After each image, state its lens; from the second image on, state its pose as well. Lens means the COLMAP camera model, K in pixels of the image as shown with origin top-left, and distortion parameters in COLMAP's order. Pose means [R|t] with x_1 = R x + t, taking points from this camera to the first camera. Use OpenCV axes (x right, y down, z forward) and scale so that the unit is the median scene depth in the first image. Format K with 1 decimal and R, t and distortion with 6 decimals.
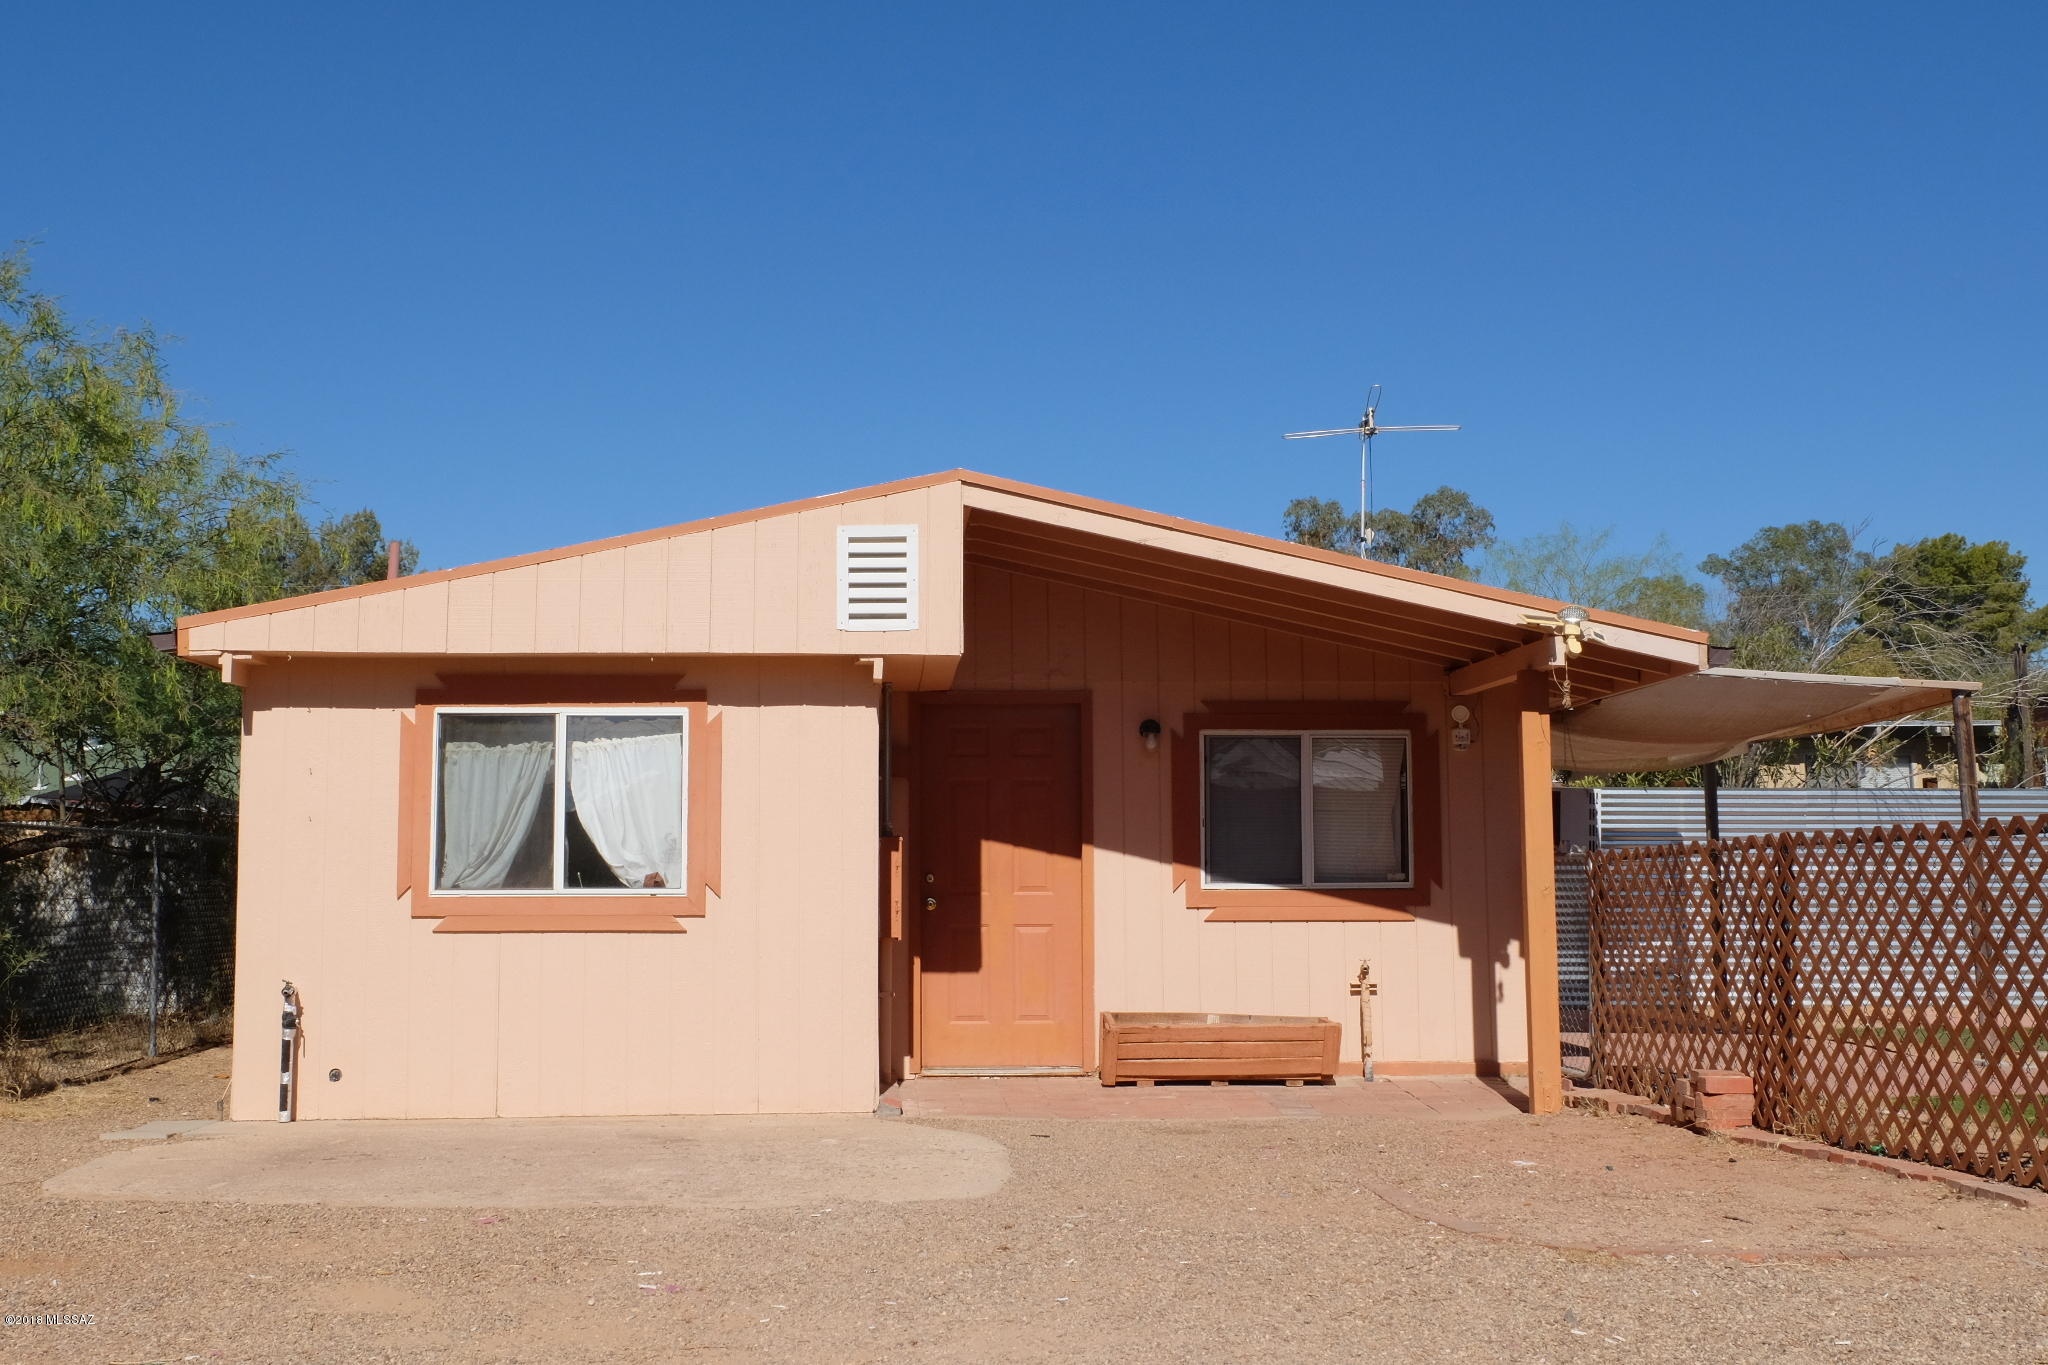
lens RADIAL K [[2245.9, 0, 1011.9], [0, 2245.9, 682.9], [0, 0, 1]] dist [-0.003250, 0.000000]
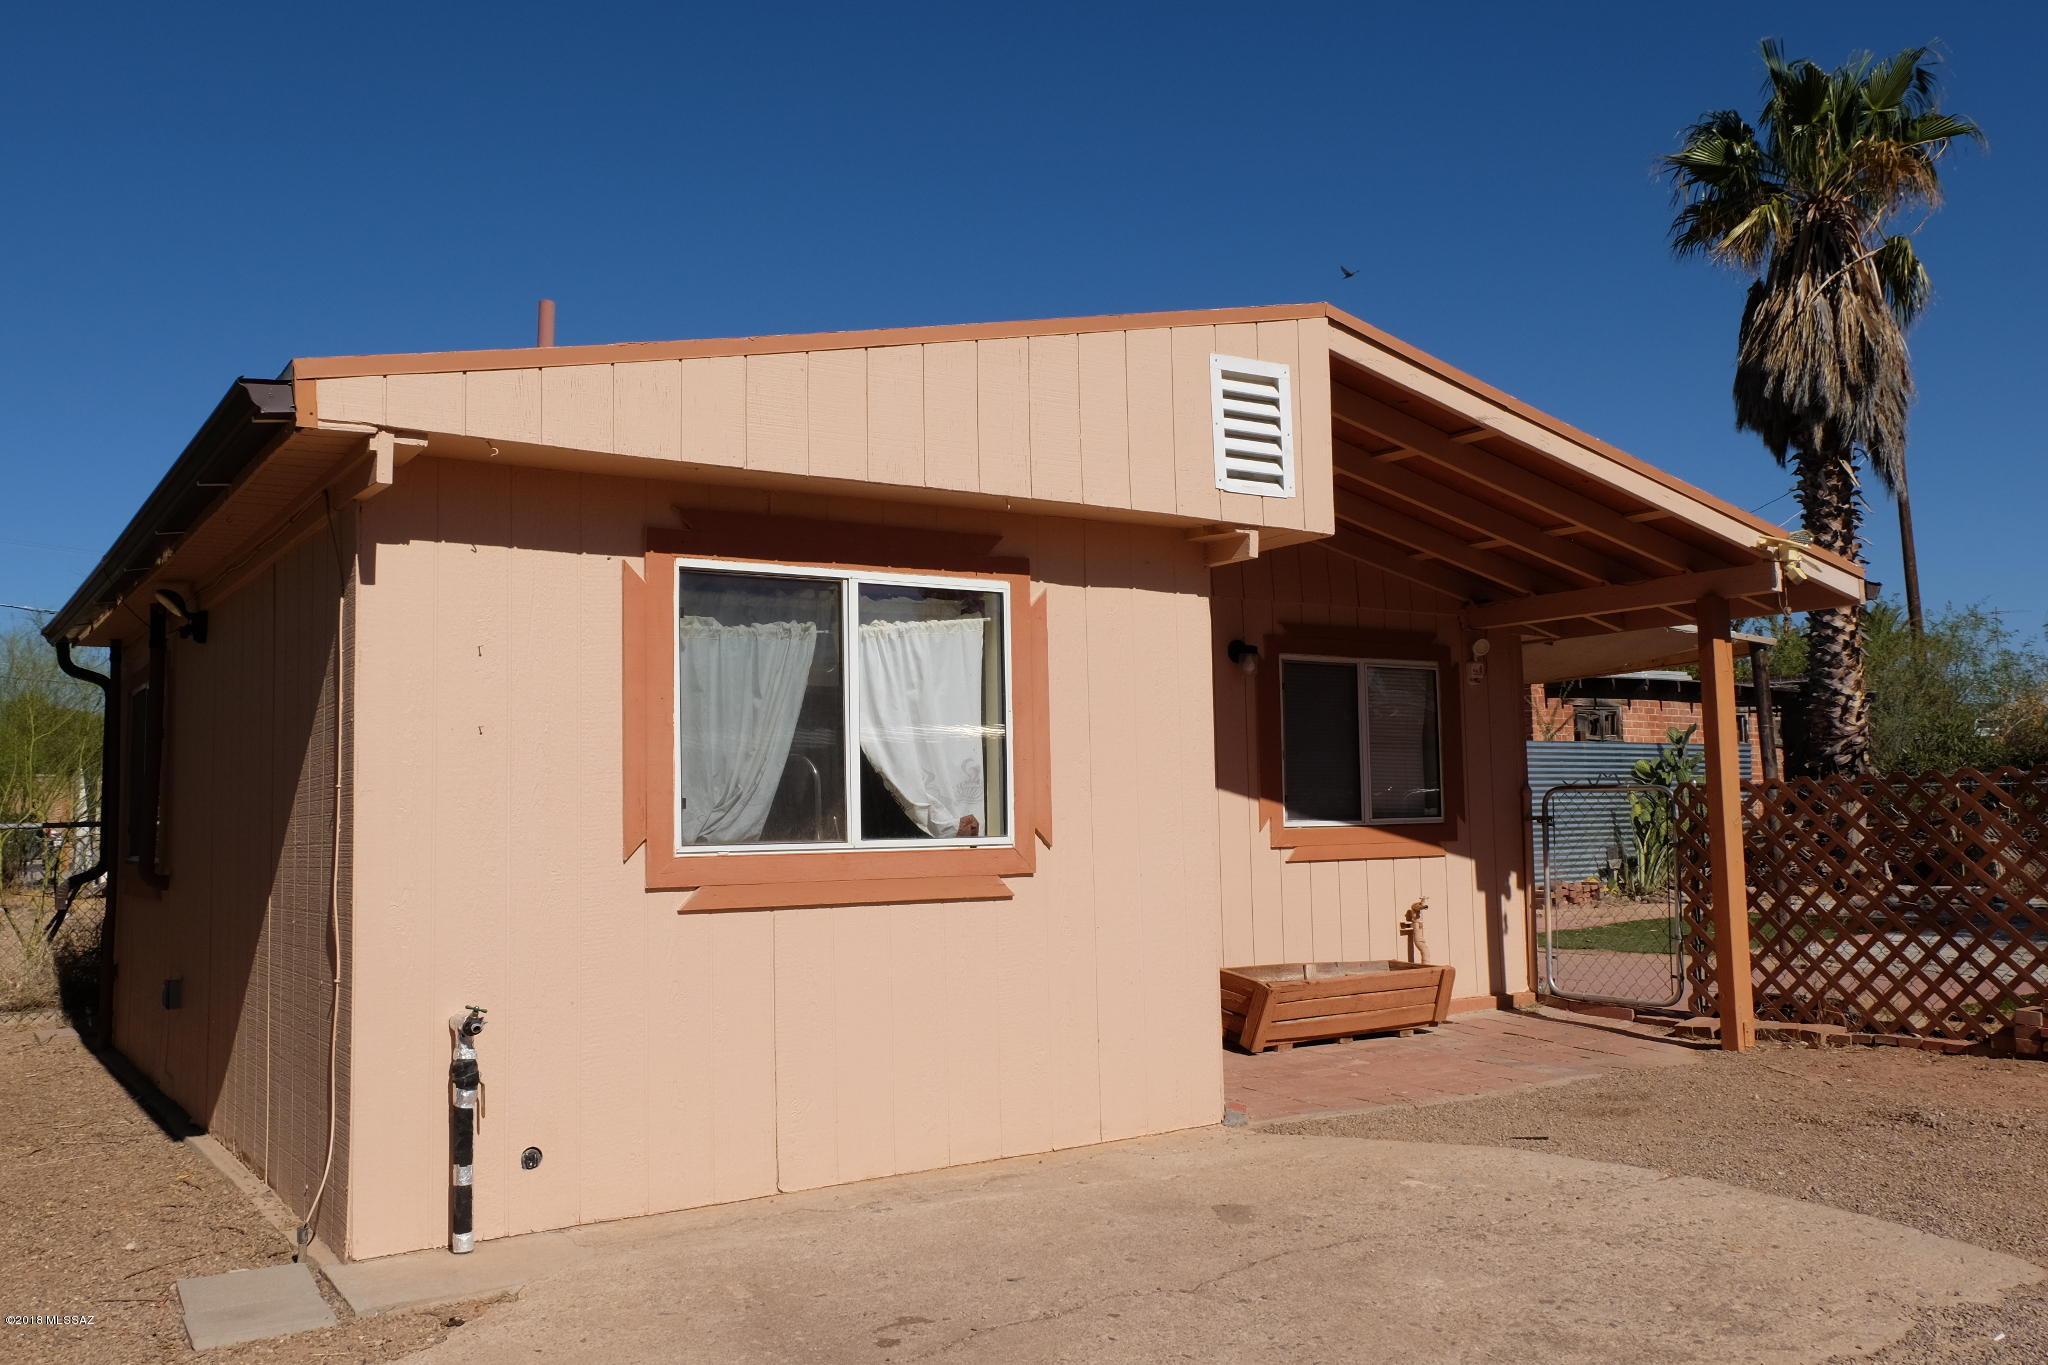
lens RADIAL K [[1673.3, 0, 1030.8], [0, 1673.3, 674.0], [0, 0, 1]] dist [-0.028360, 0.058607]
pose [[0.855725, 0.031220, 0.516488, -0.411762], [-0.030869, 0.999480, -0.009272, 0.044821], [-0.516509, -0.008009, 0.856244, 0.540305]]
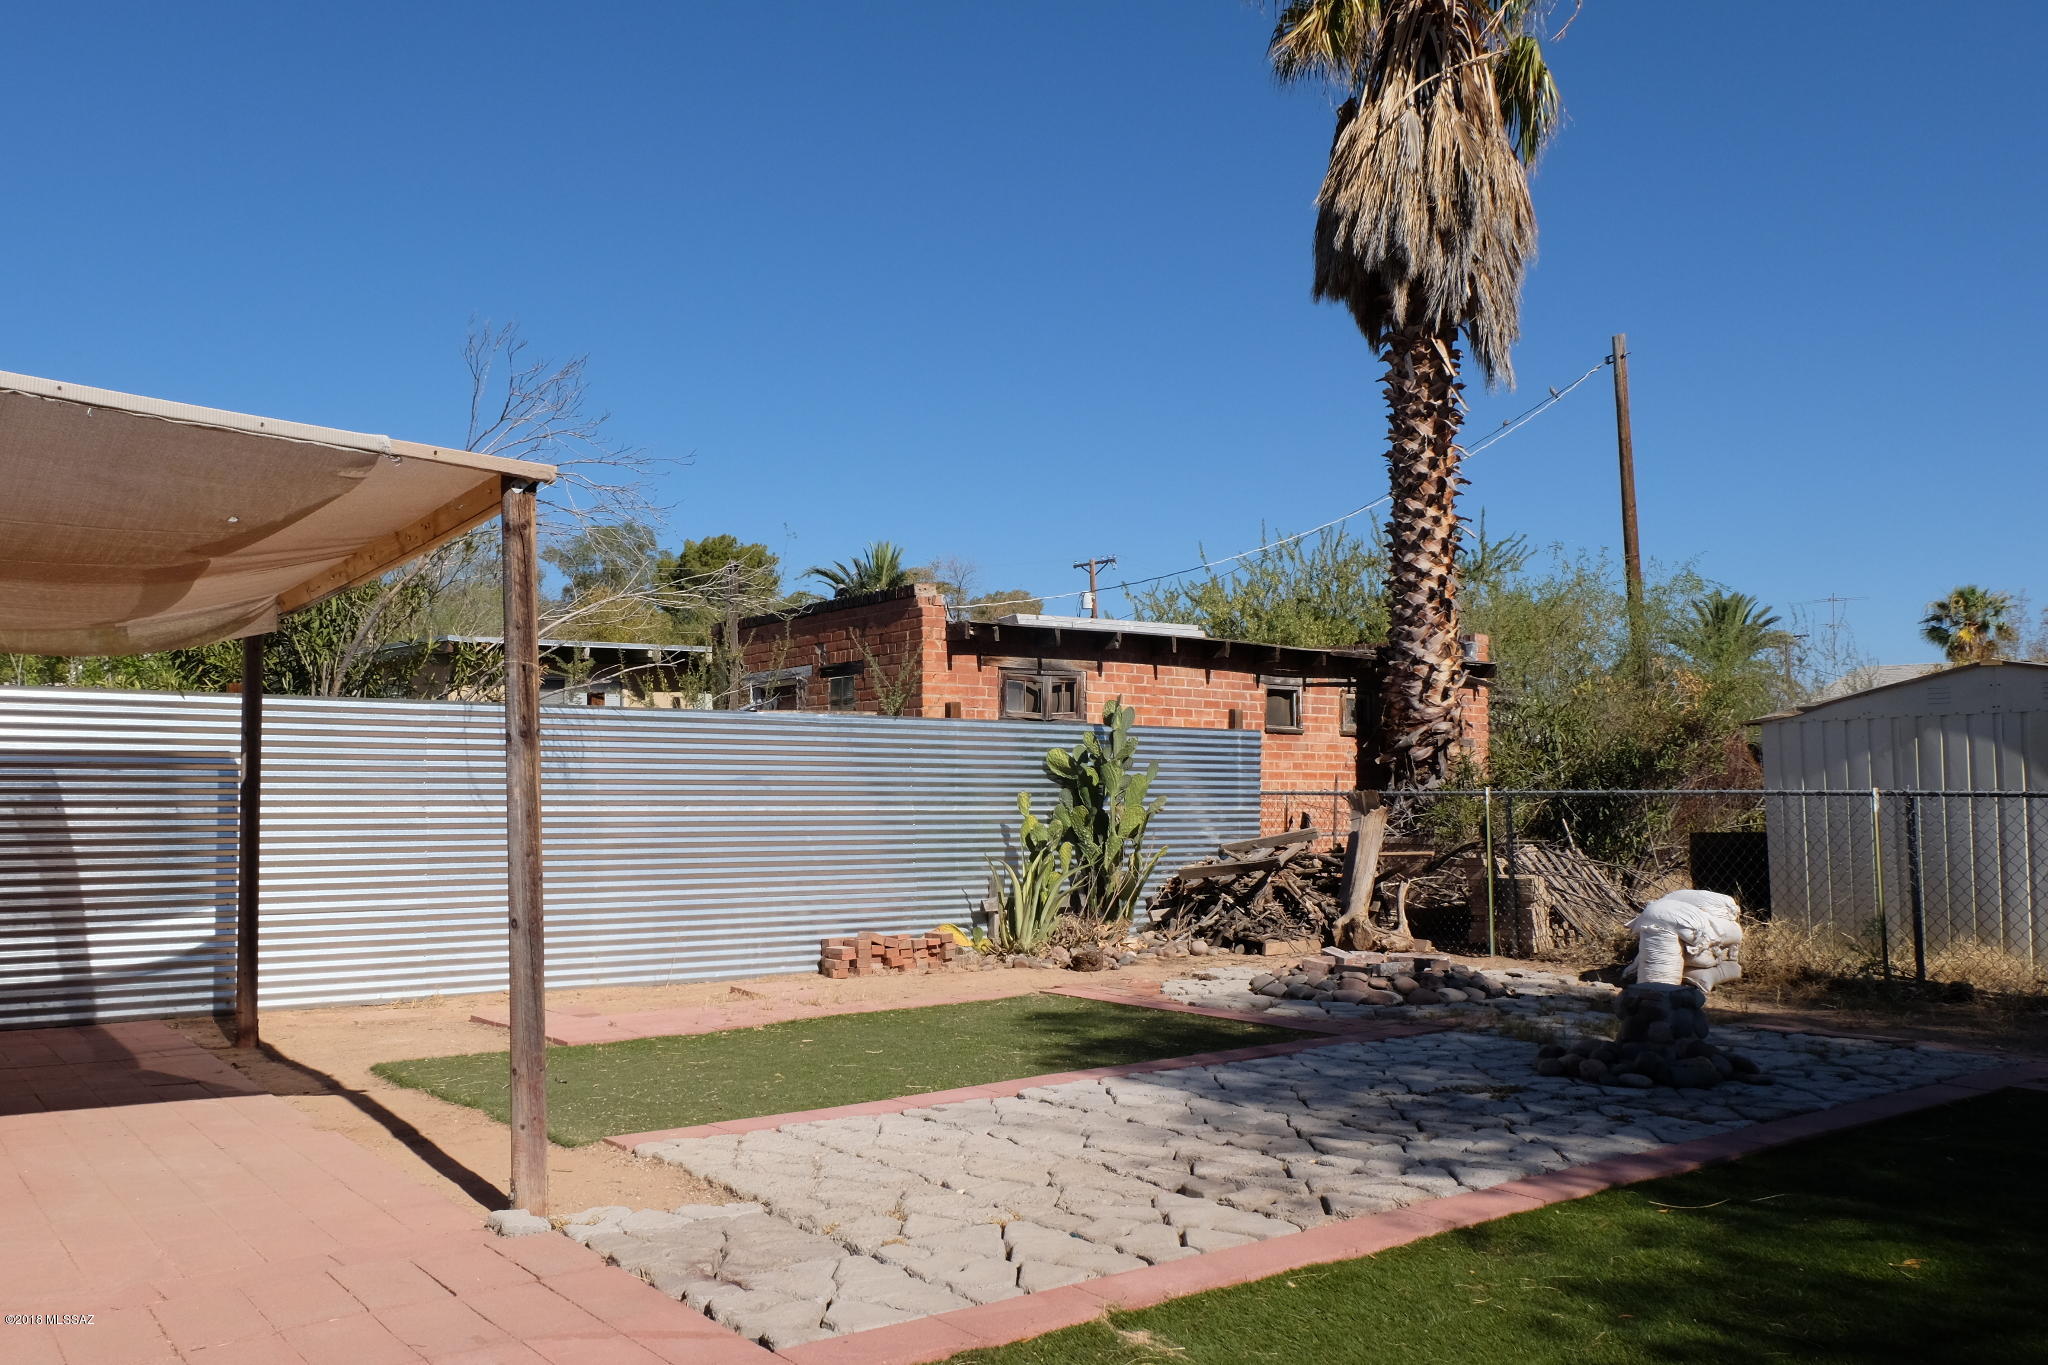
lens RADIAL K [[1673.3, 0, 1087.2], [0, 1673.3, 678.2], [0, 0, 1]] dist [-0.028360, 0.058607]
pose [[0.821407, 0.041666, 0.568818, 0.370294], [-0.050041, 0.998747, -0.000896, 0.049377], [-0.568143, -0.027728, 0.822463, 0.722772]]
